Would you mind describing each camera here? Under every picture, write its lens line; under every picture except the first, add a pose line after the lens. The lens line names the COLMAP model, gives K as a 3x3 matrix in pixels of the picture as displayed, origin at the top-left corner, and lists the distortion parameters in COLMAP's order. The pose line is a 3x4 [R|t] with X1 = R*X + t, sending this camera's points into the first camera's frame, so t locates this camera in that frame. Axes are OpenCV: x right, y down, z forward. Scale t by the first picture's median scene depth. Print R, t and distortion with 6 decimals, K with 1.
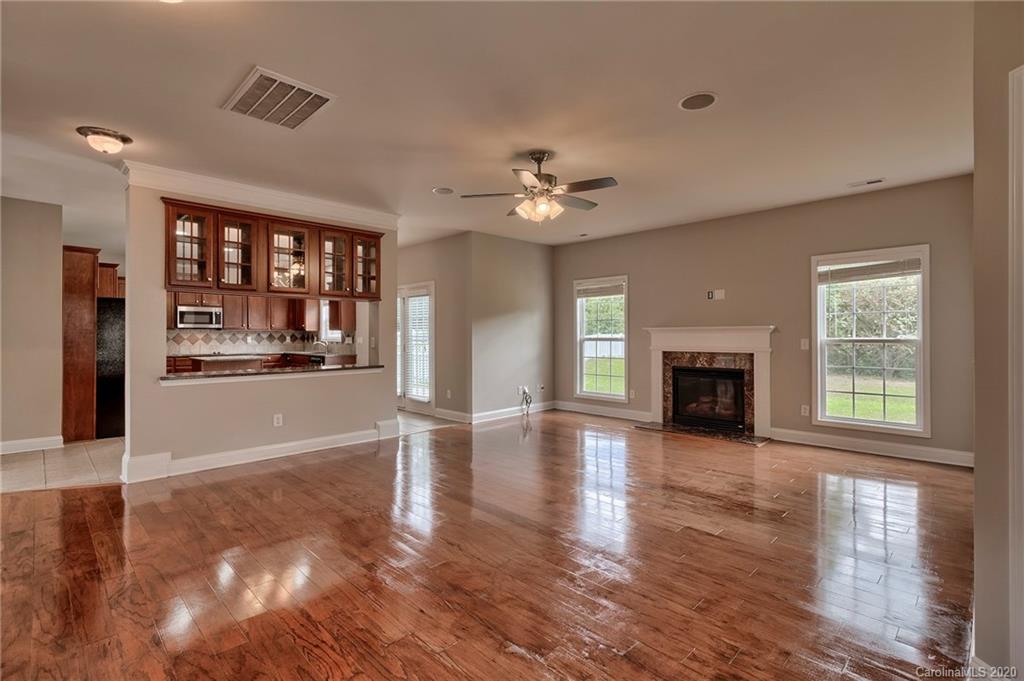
lens RADIAL K [[471.5, 0, 509.9], [0, 471.5, 334.5], [0, 0, 1]] dist [0.005148, 0.000353]
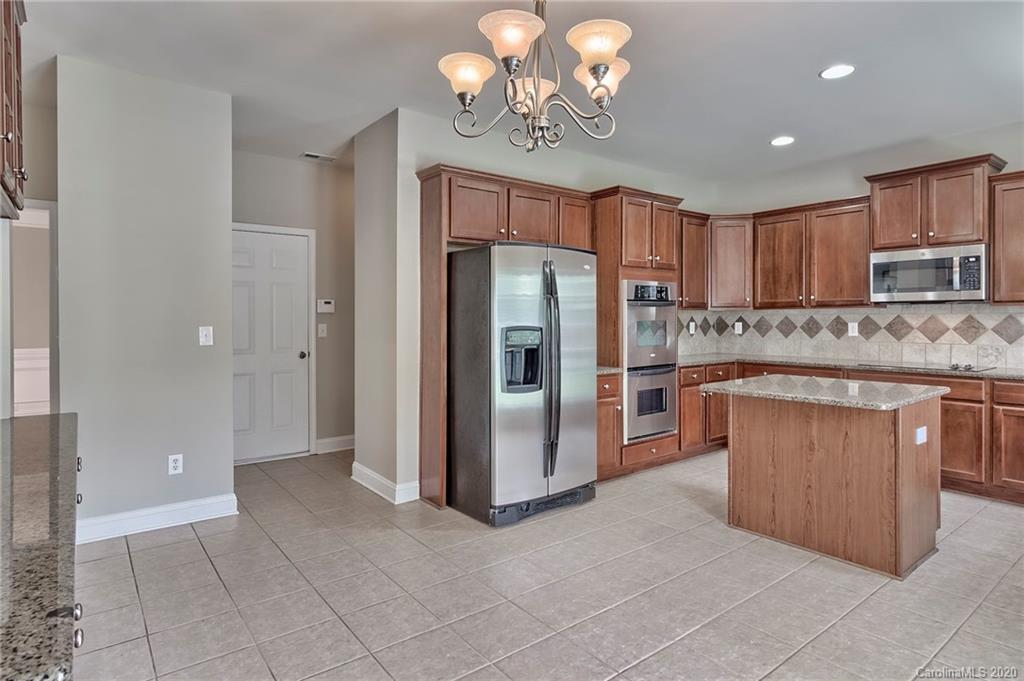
lens RADIAL K [[562.9, 0, 523.4], [0, 562.9, 324.2], [0, 0, 1]] dist [0.005549, 0.002003]
pose [[-0.105695, 0.015569, -0.994277, -0.223553], [0.004165, 0.999876, 0.015214, -0.004578], [0.994390, -0.002533, -0.105747, 1.109527]]
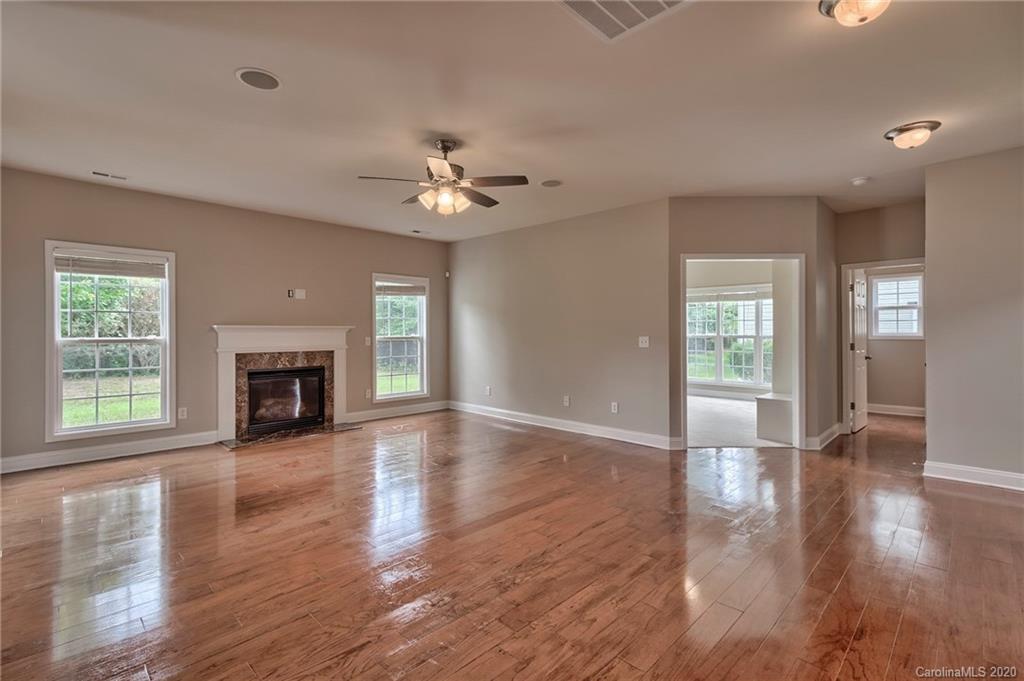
lens RADIAL K [[471.5, 0, 506.5], [0, 471.5, 332.0], [0, 0, 1]] dist [0.005148, 0.000353]
pose [[-0.003491, 0.004728, 0.999983, -0.571322], [0.001294, 0.999988, -0.004724, 0.001696], [-0.999993, 0.001278, -0.003497, 0.570980]]
